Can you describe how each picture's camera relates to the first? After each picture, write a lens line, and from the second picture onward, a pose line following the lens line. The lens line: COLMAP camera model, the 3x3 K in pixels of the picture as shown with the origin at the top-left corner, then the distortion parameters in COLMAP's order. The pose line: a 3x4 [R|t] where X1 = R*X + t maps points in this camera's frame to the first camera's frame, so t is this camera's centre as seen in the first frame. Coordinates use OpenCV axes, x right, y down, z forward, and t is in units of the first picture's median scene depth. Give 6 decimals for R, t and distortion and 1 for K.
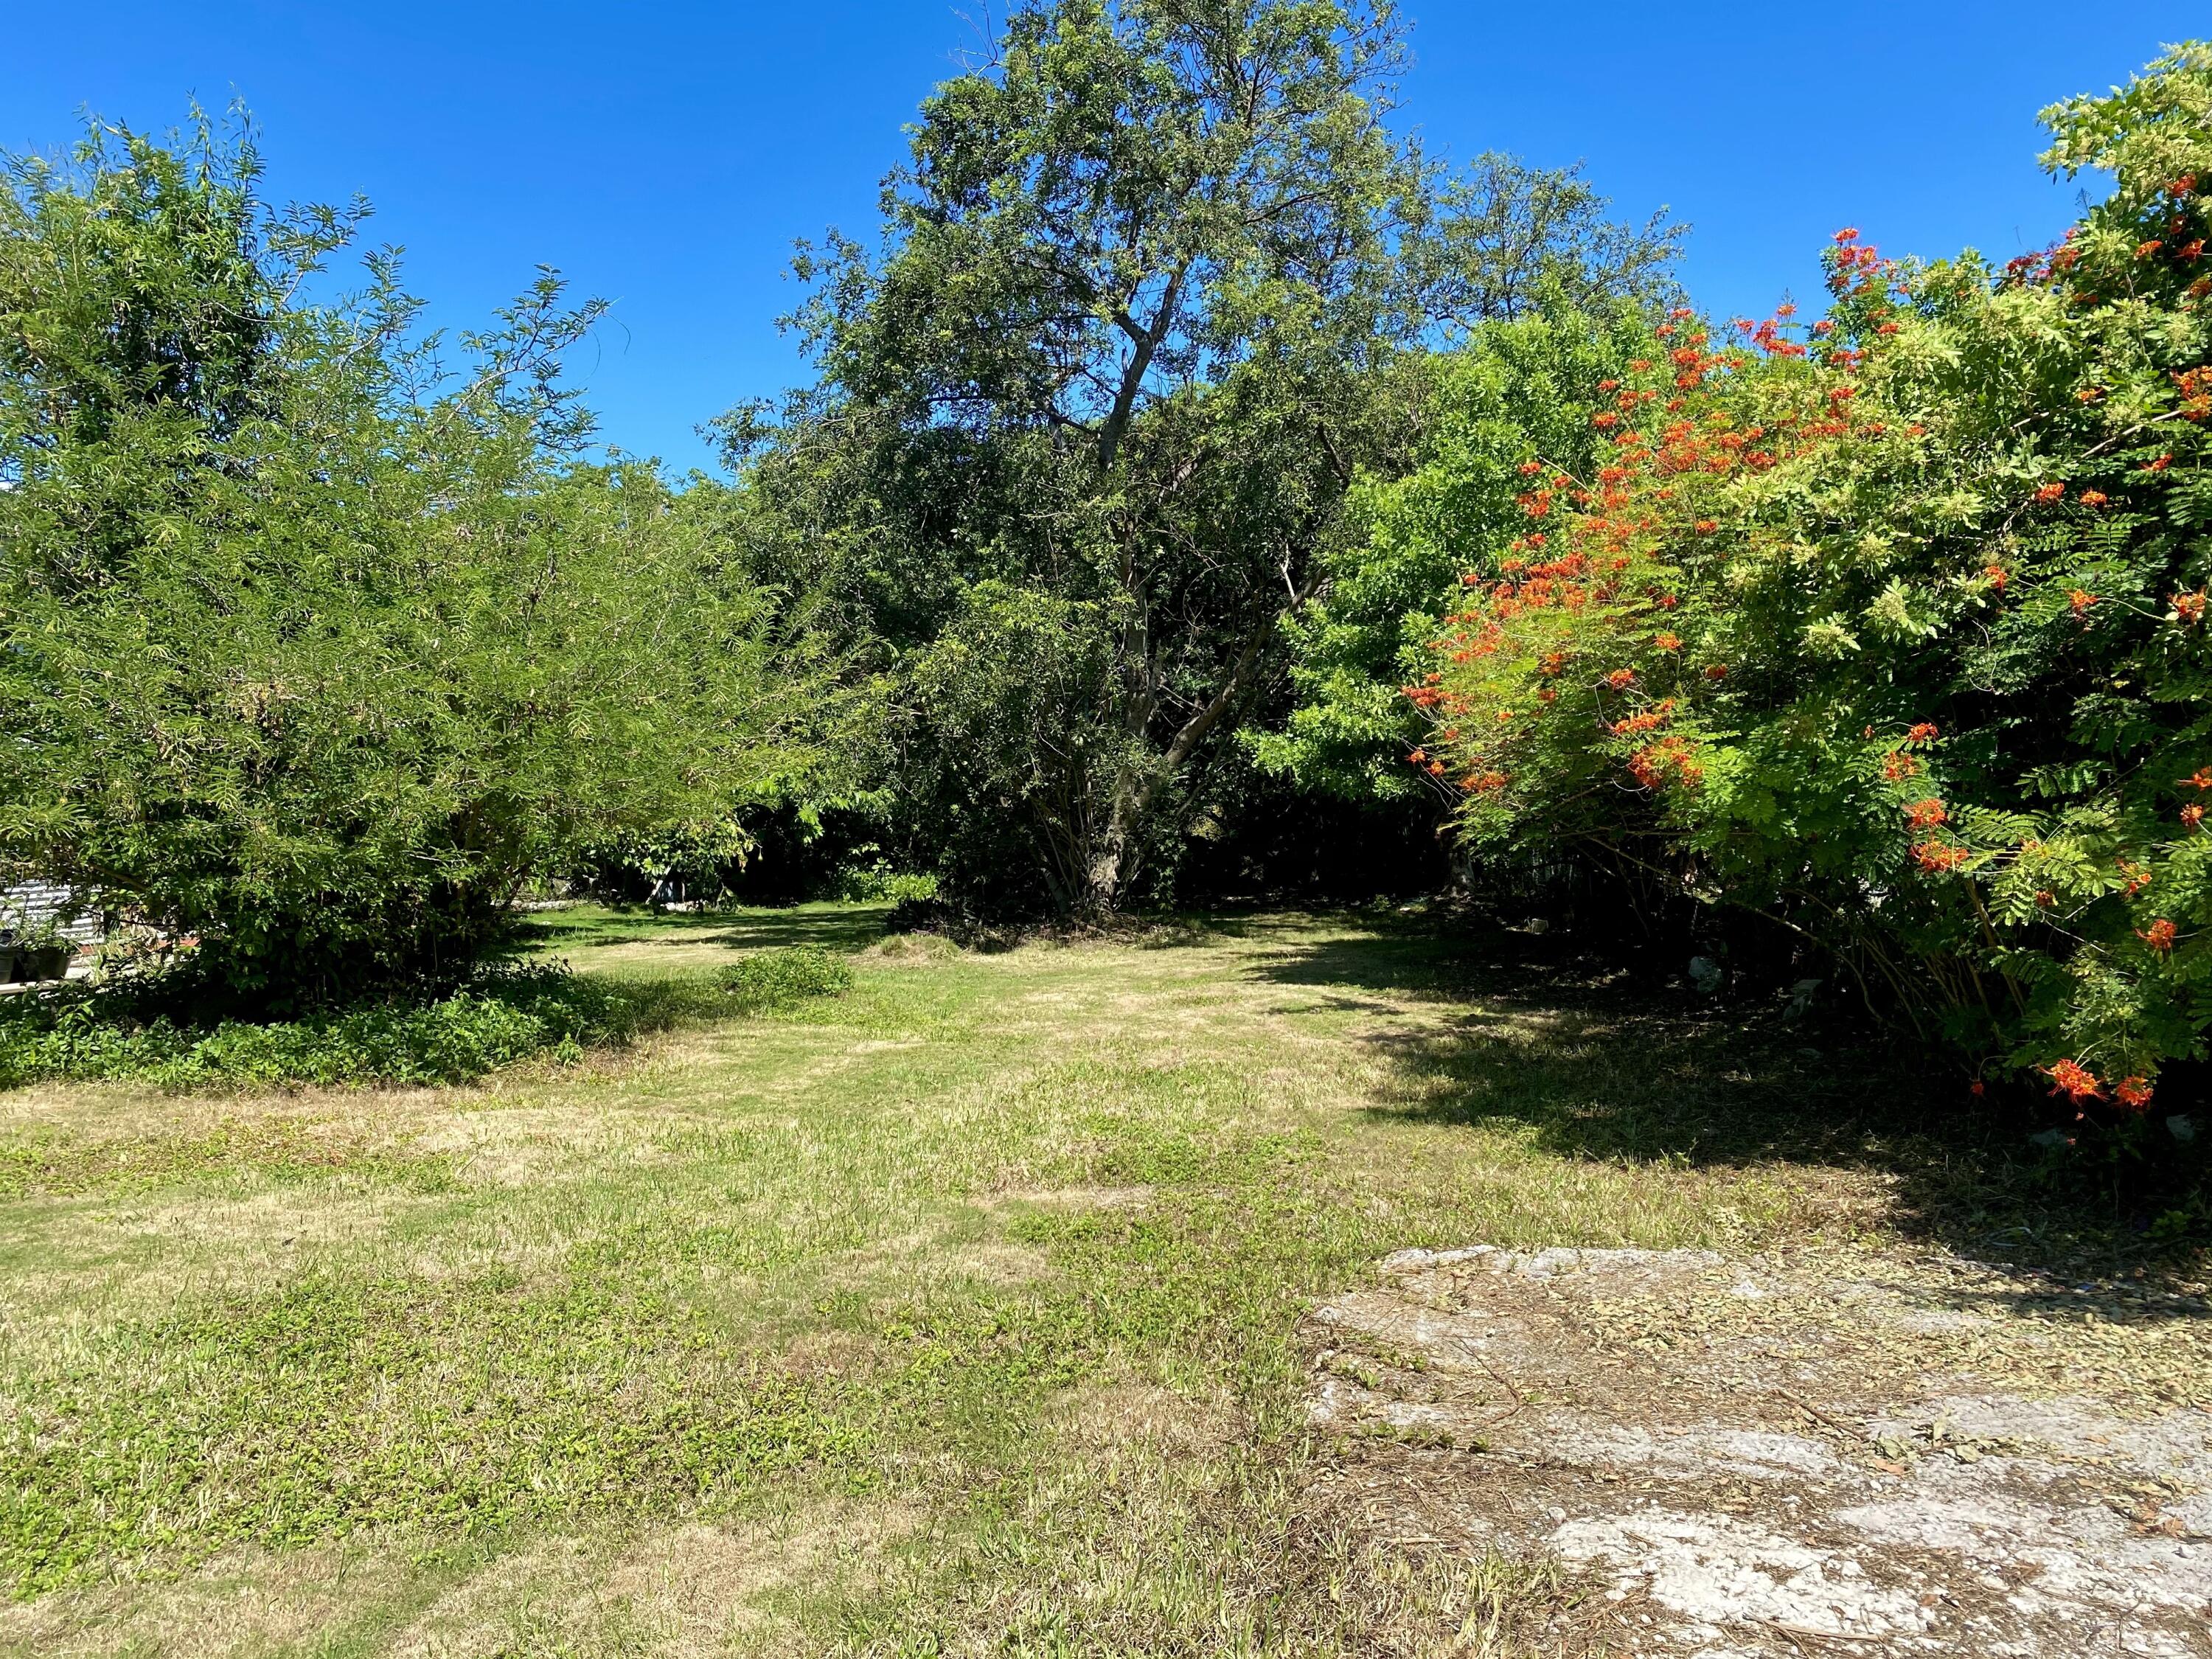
lens RADIAL K [[1714.0, 0, 1121.0], [0, 1714.0, 840.1], [0, 0, 1]] dist [-0.037164, 0.043938]
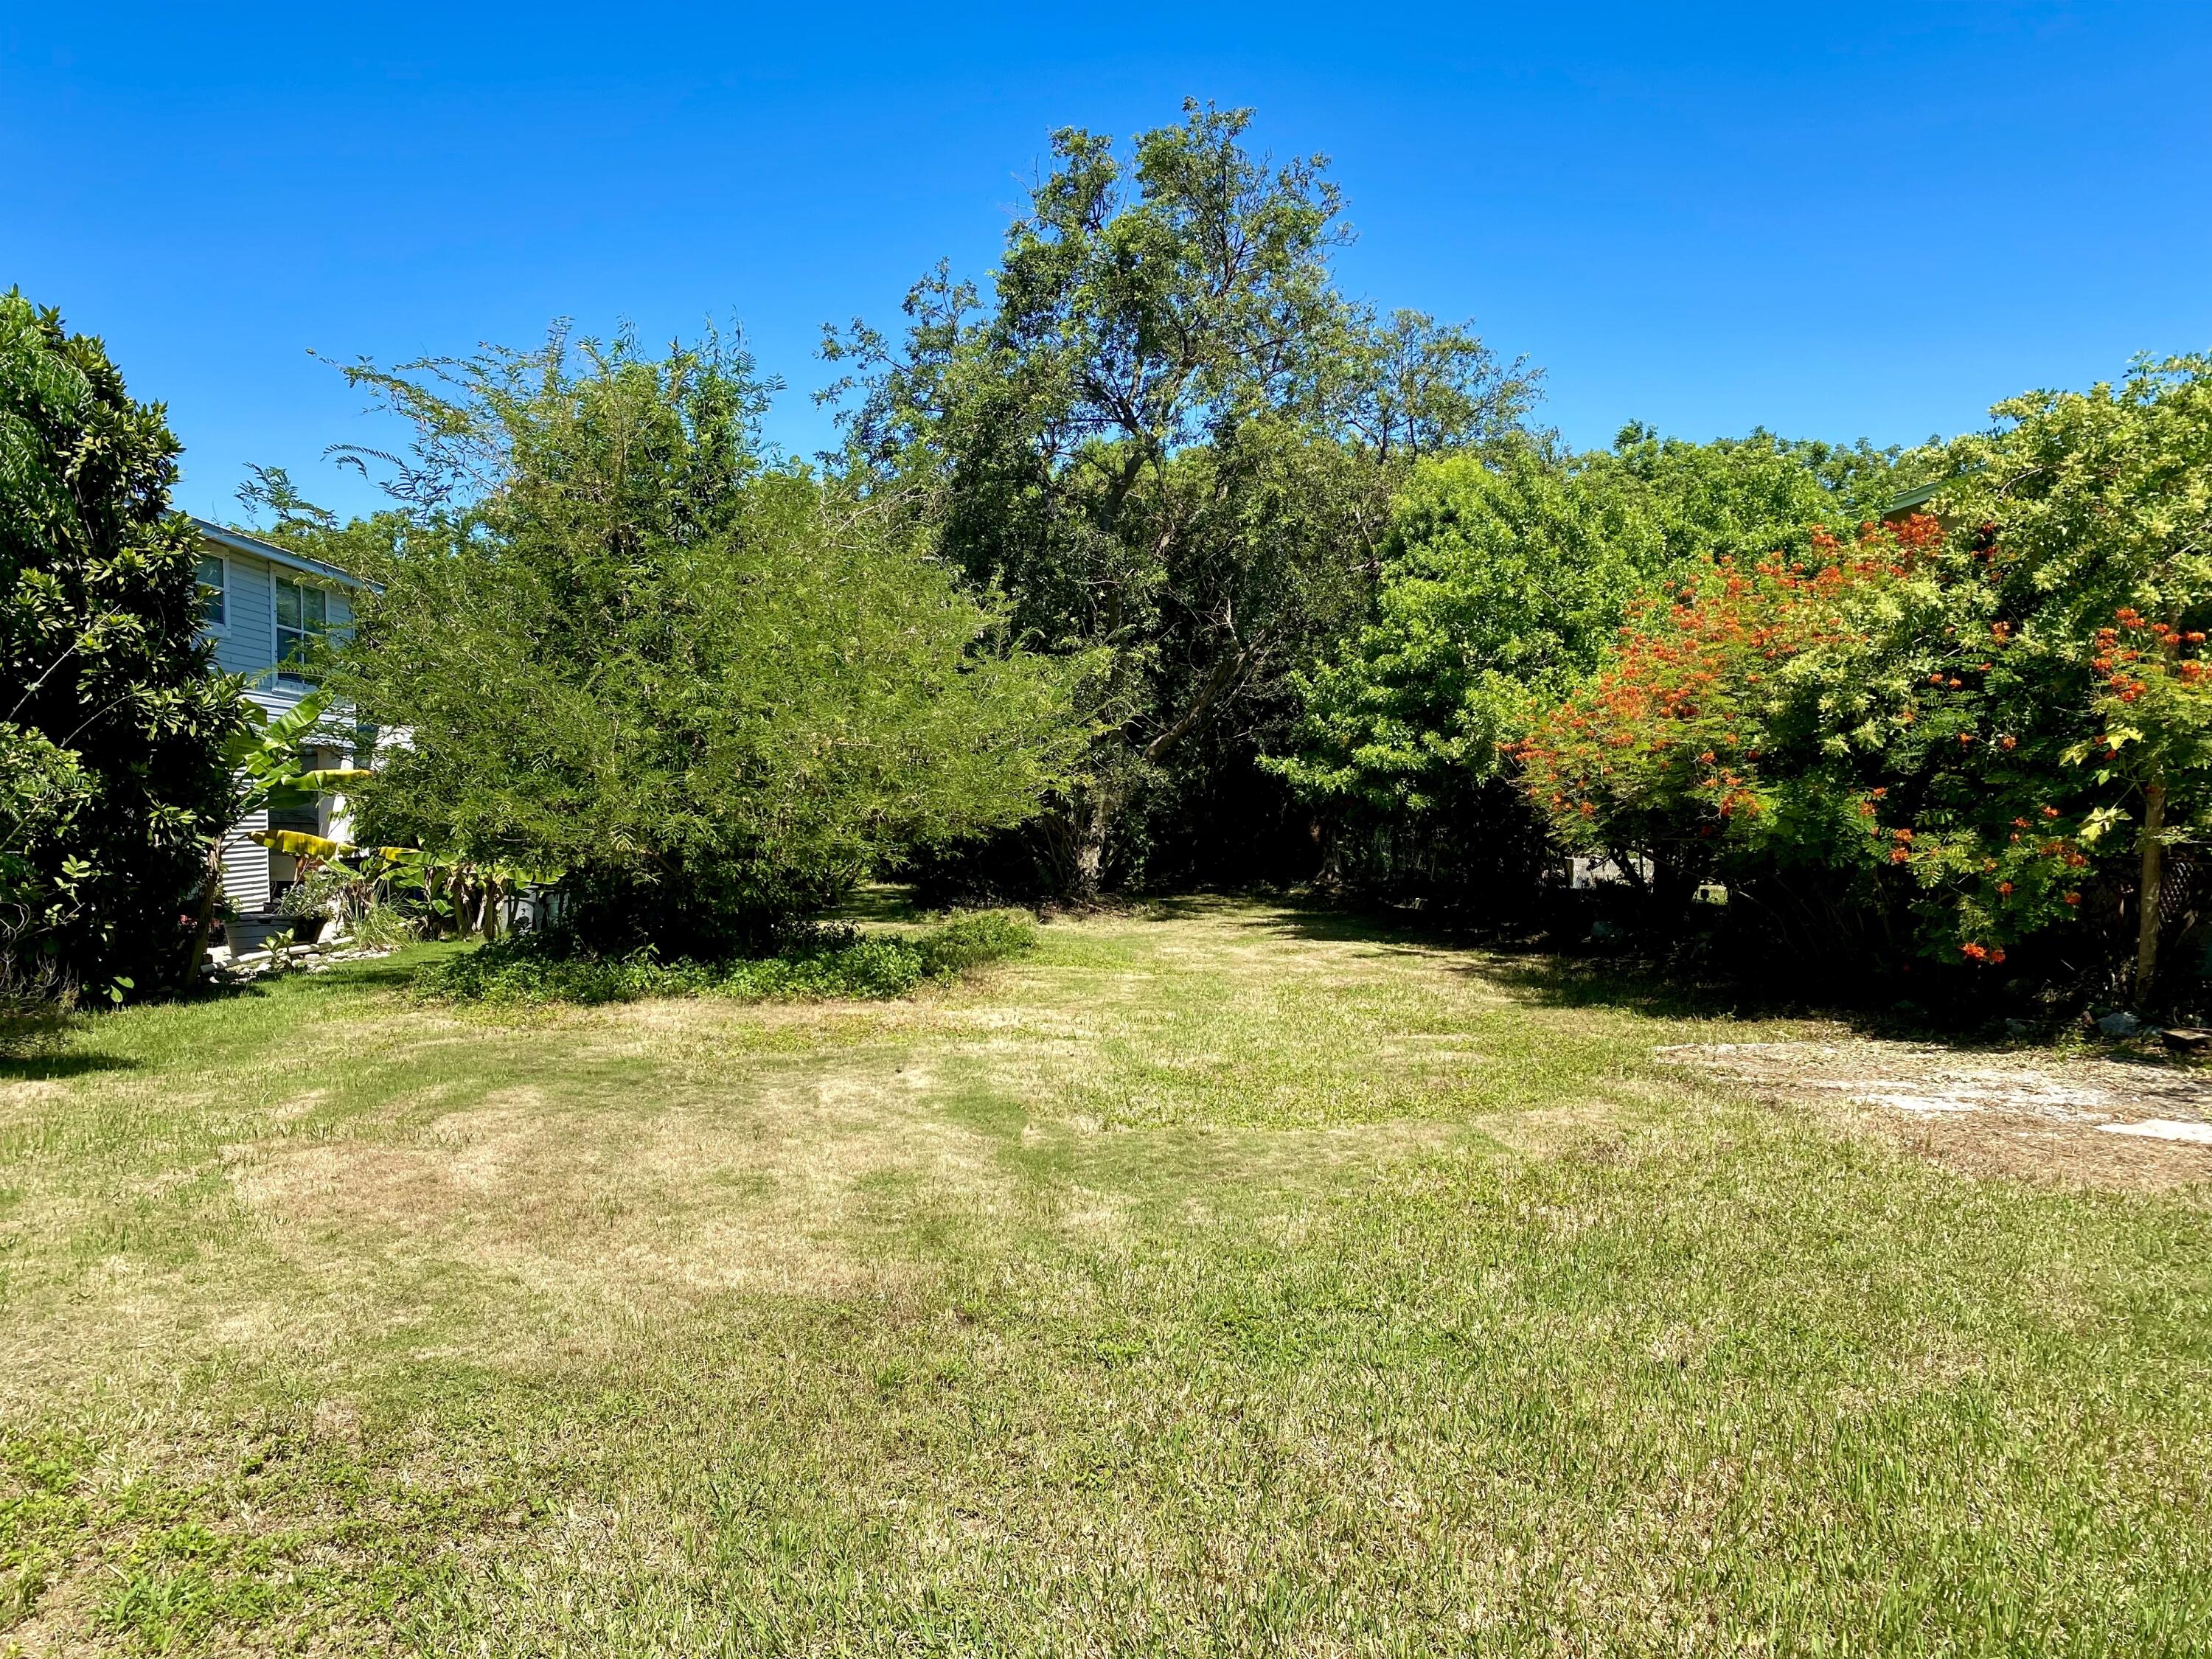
lens RADIAL K [[1714.0, 0, 1153.4], [0, 1714.0, 810.6], [0, 0, 1]] dist [-0.037164, 0.043938]
pose [[0.980287, 0.012185, 0.197200, -0.656818], [-0.009891, 0.999872, -0.012610, -0.007035], [-0.197329, 0.010411, 0.980282, -0.696670]]
